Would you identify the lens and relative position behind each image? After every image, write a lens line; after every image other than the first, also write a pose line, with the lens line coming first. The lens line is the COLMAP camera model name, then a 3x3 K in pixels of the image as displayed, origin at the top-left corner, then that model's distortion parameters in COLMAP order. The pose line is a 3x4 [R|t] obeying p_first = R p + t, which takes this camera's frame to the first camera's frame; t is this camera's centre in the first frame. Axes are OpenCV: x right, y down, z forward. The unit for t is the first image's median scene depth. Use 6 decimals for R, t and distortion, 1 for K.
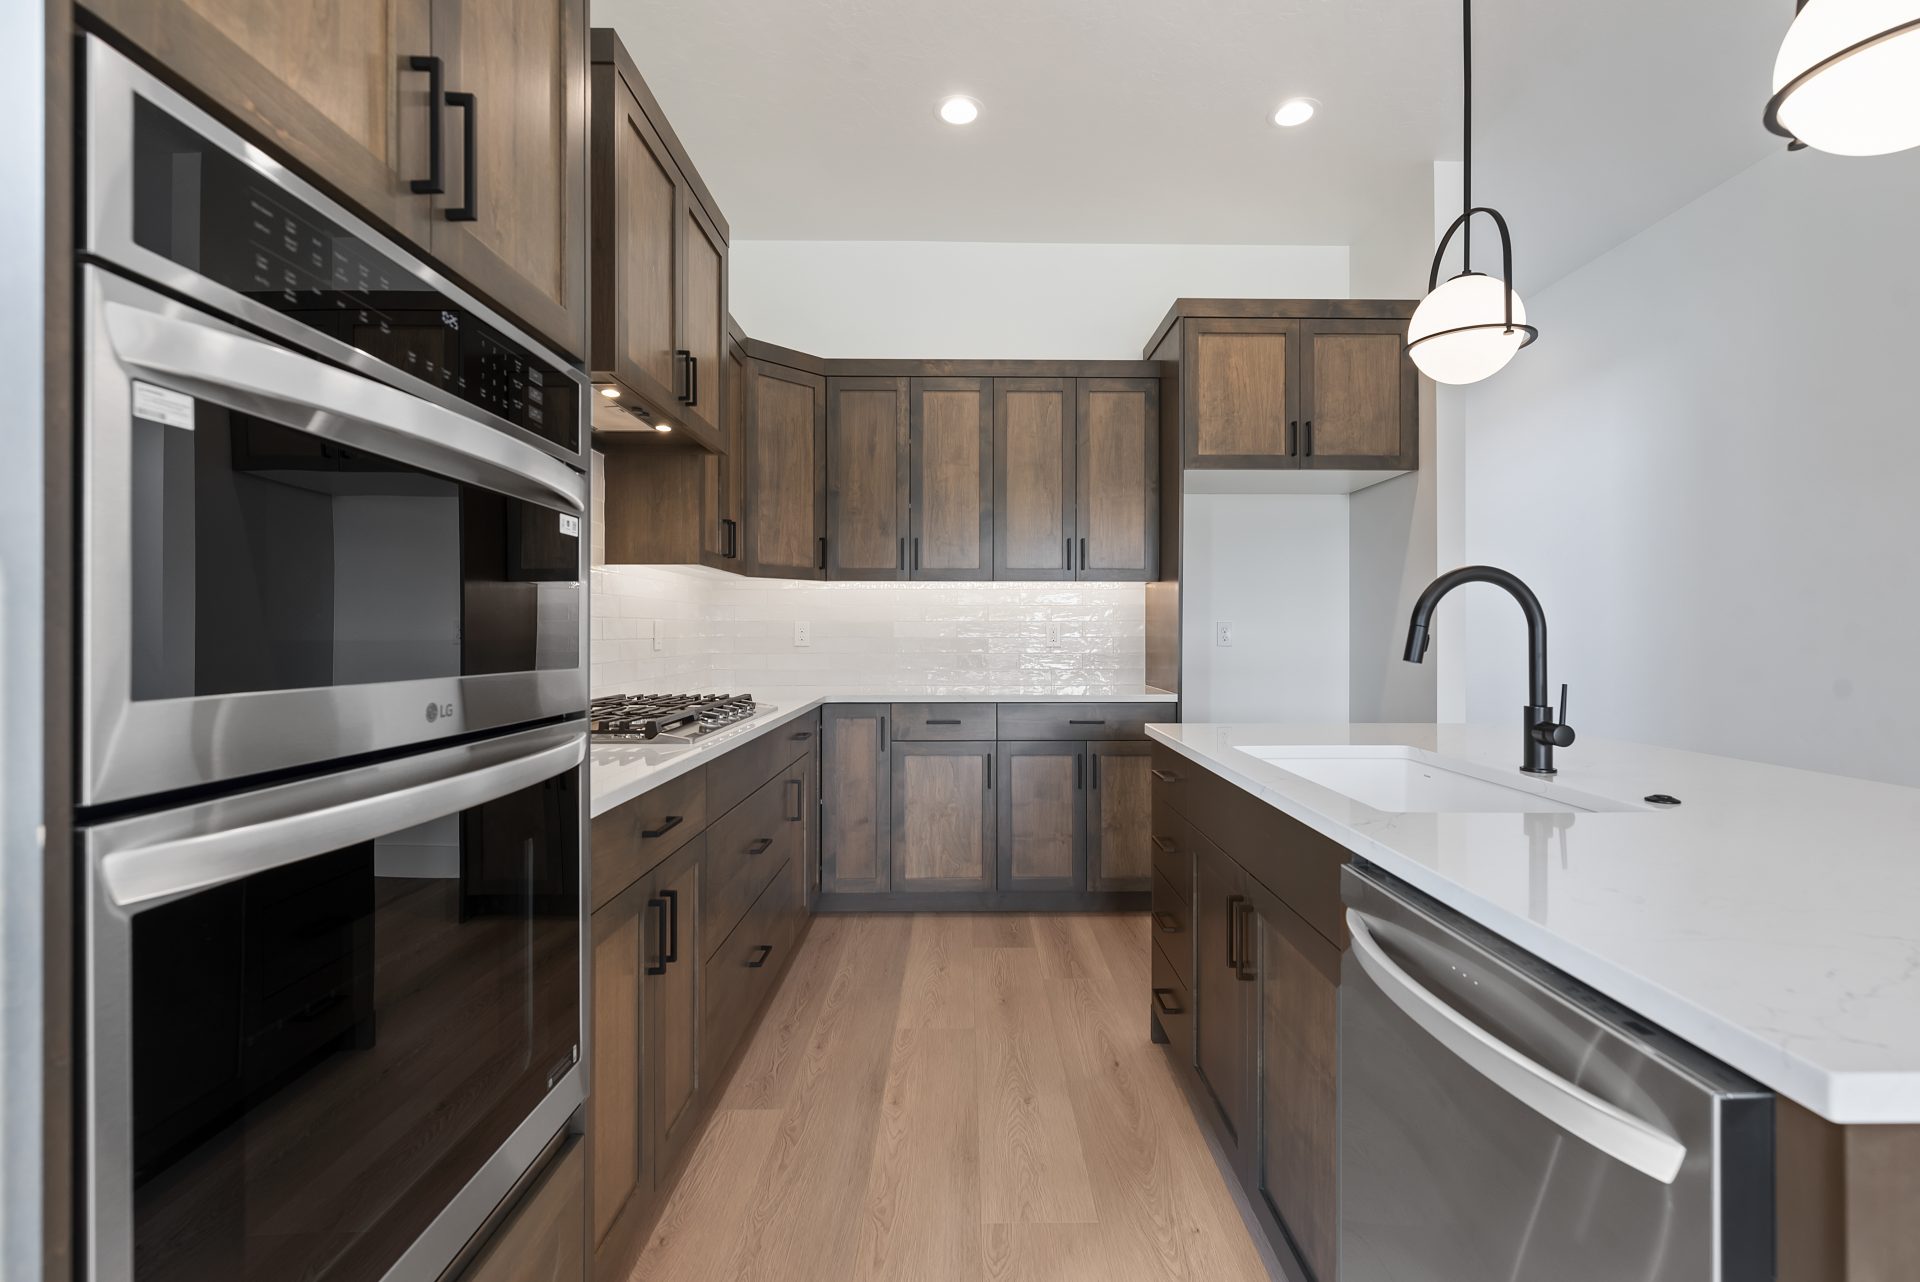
lens RADIAL K [[883.8, 0, 967.4], [0, 883.8, 635.0], [0, 0, 1]] dist [-0.014346, -0.000037]
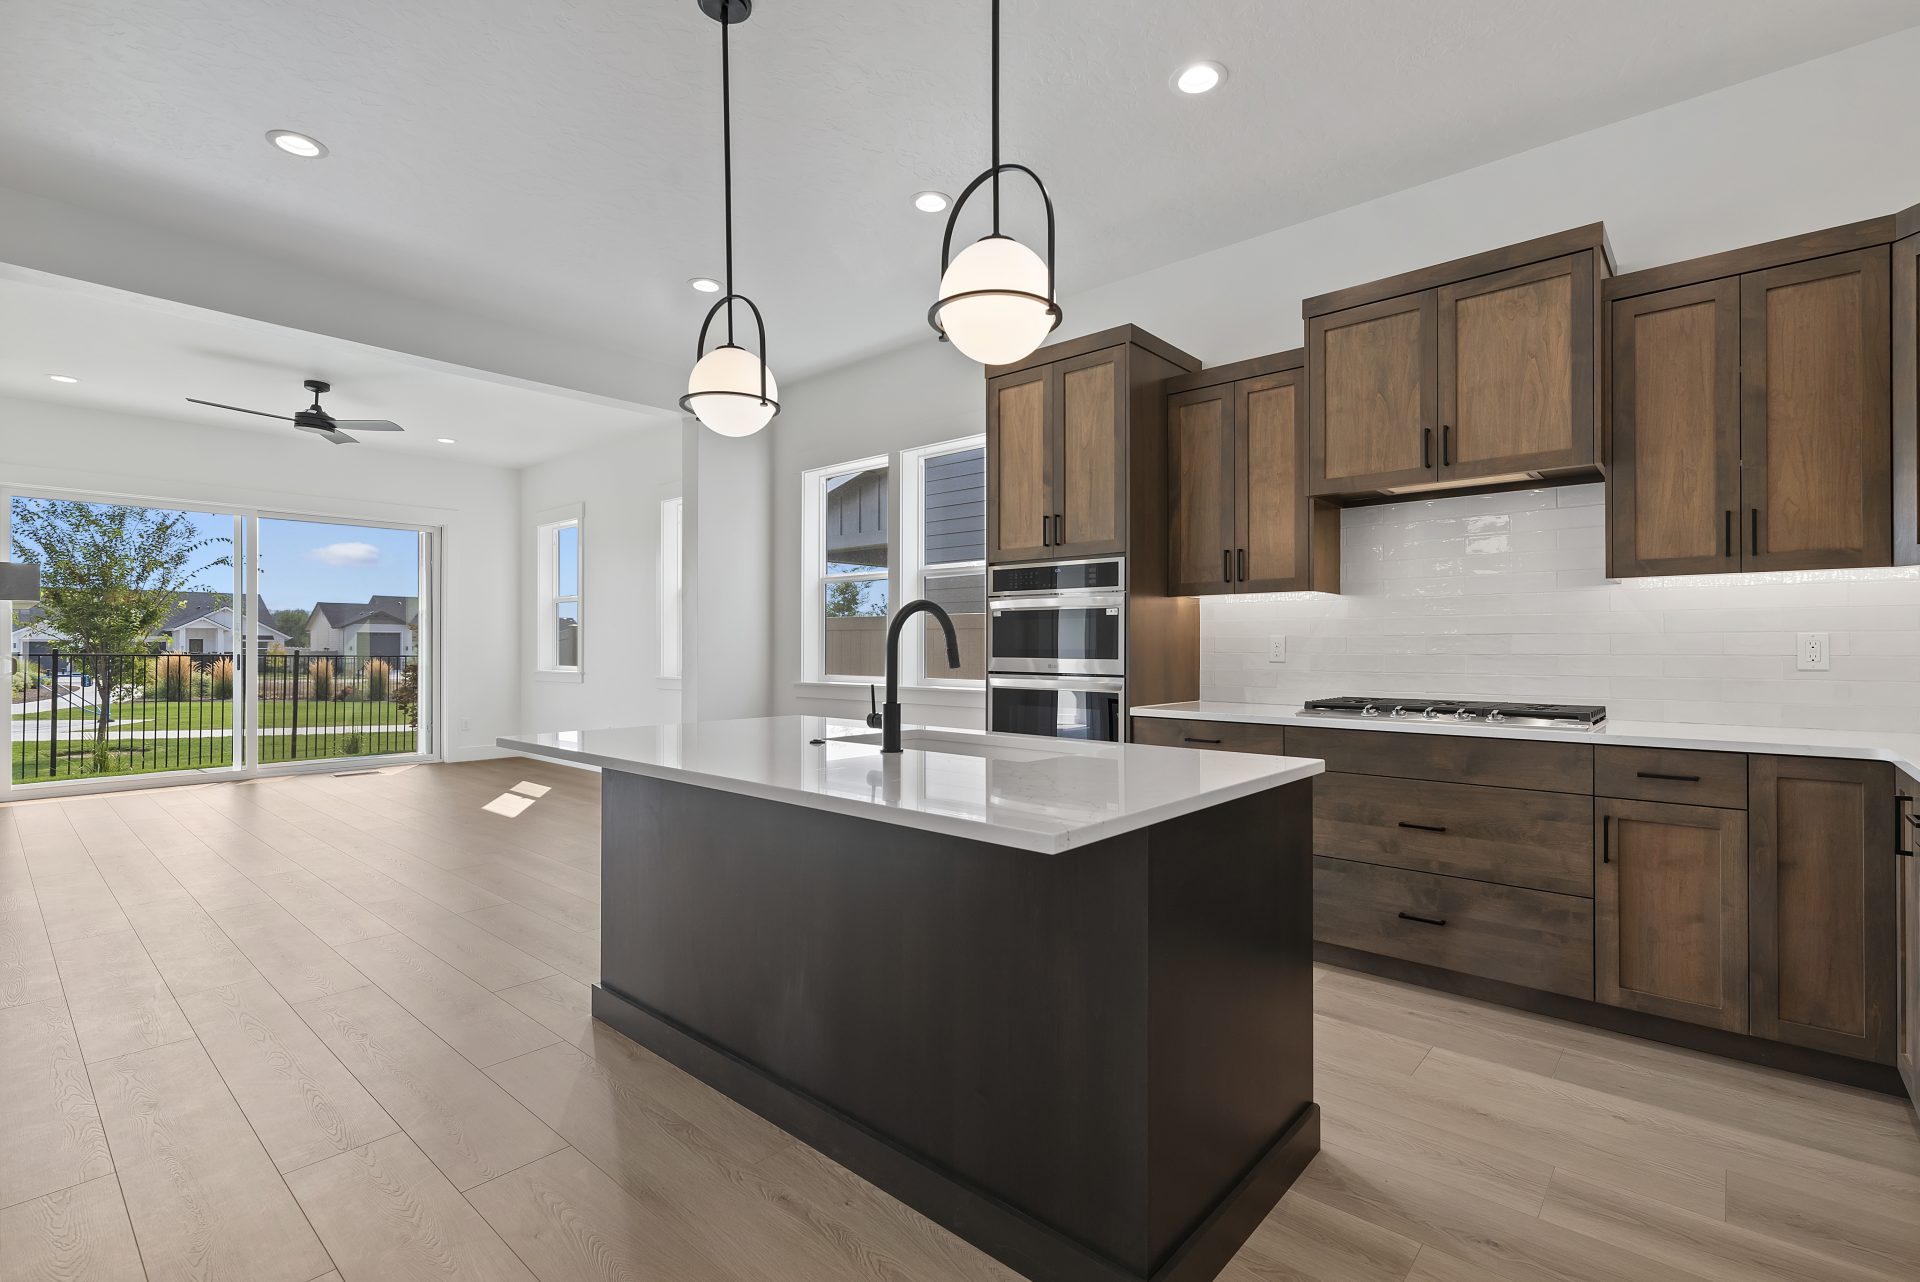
lens RADIAL K [[883.8, 0, 965.9], [0, 883.8, 643.0], [0, 0, 1]] dist [-0.014346, -0.000037]
pose [[-0.673588, 0.001294, -0.739106, 0.900600], [-0.000243, 0.999998, 0.001973, -0.010221], [0.739107, 0.001508, -0.673586, 1.141750]]
